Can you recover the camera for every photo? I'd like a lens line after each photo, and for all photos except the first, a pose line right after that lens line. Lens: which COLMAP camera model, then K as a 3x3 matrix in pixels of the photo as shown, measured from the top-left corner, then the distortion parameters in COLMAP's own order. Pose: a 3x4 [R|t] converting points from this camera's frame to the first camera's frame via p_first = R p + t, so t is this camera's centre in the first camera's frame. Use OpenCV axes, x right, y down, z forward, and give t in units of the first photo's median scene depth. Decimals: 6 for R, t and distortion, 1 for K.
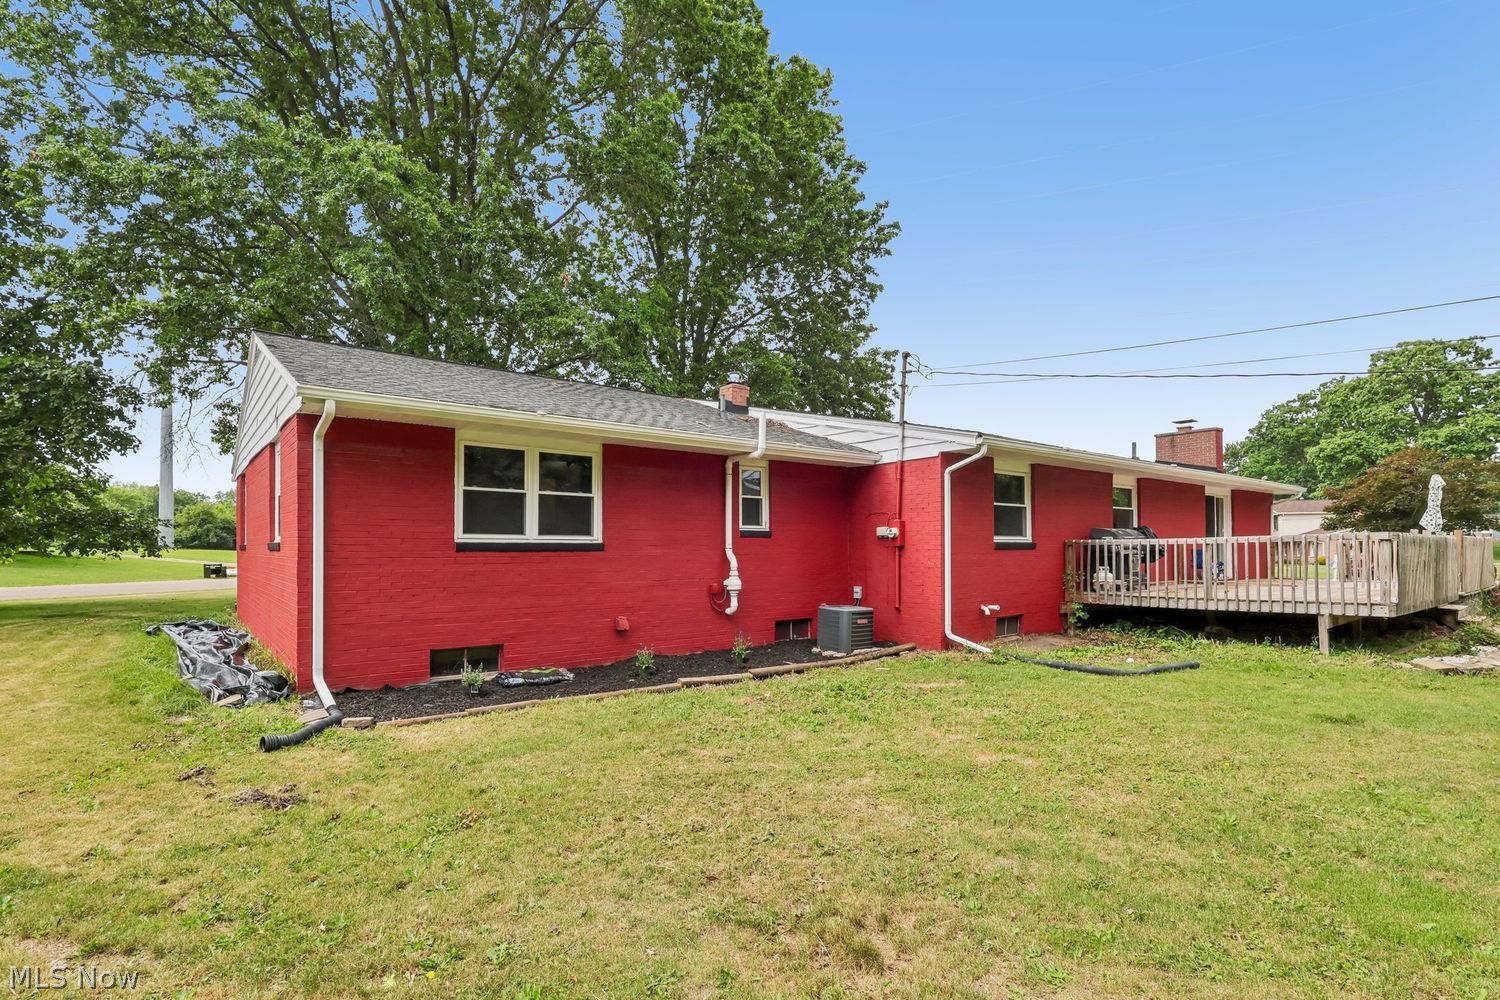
lens RADIAL K [[712.8, 0, 745.3], [0, 712.8, 541.9], [0, 0, 1]] dist [-0.001101, 0.000058]
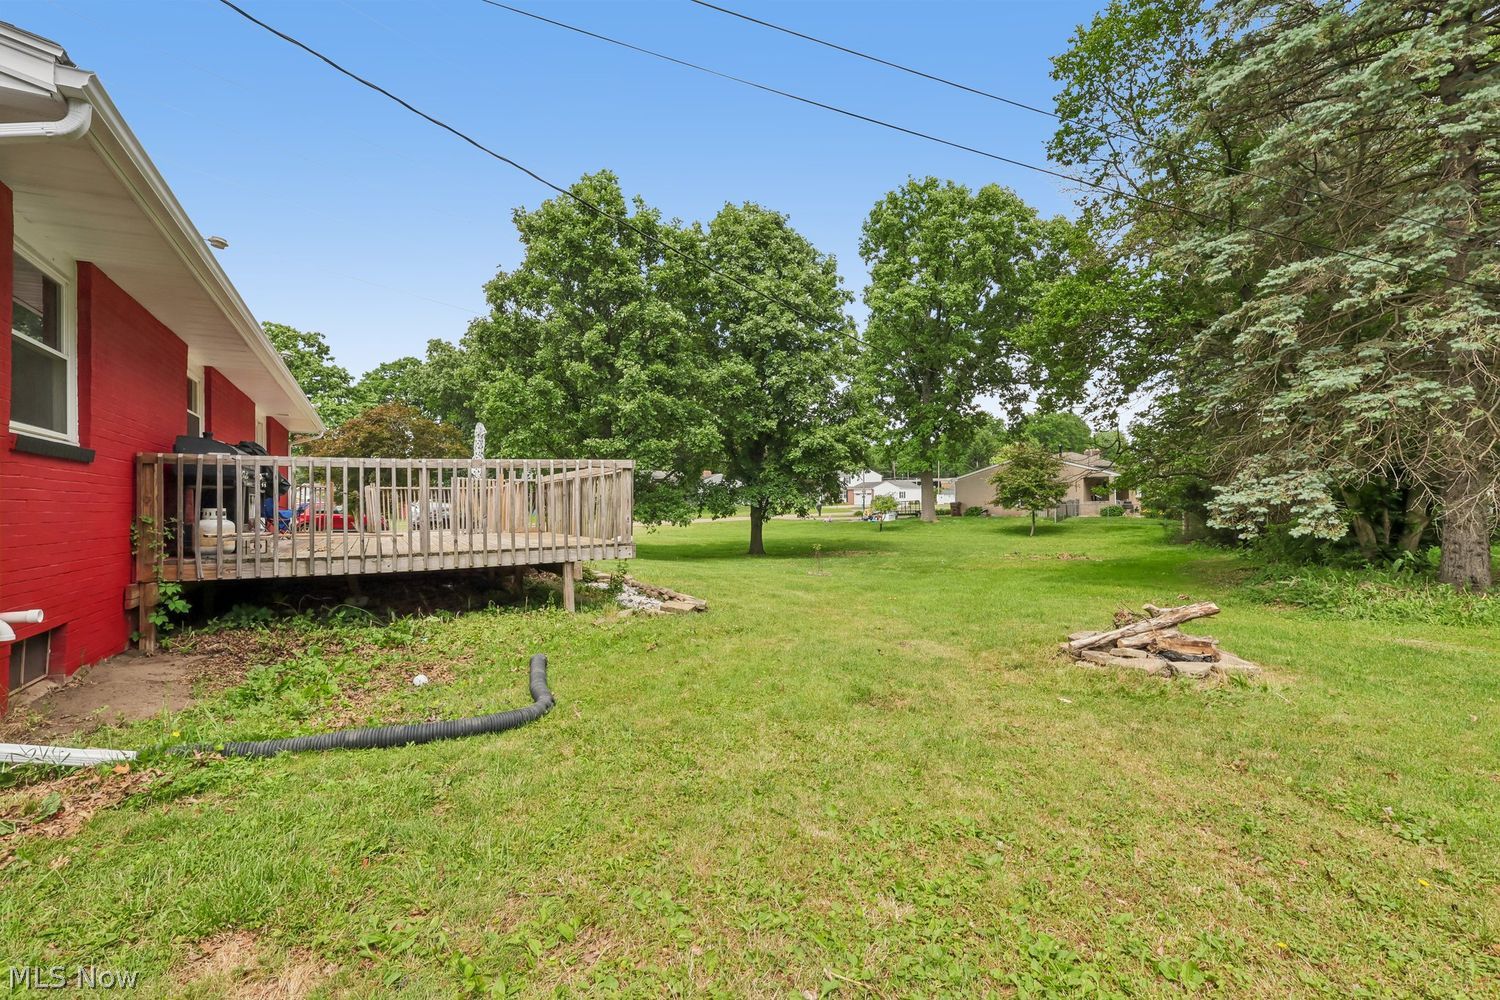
lens RADIAL K [[701.3, 0, 748.1], [0, 701.3, 512.5], [0, 0, 1]] dist [-0.001247, -0.000187]
pose [[0.193594, -0.005039, 0.981069, 0.068586], [-0.002542, 0.999981, 0.005638, 0.033016], [-0.981078, -0.003585, 0.193577, 0.509213]]
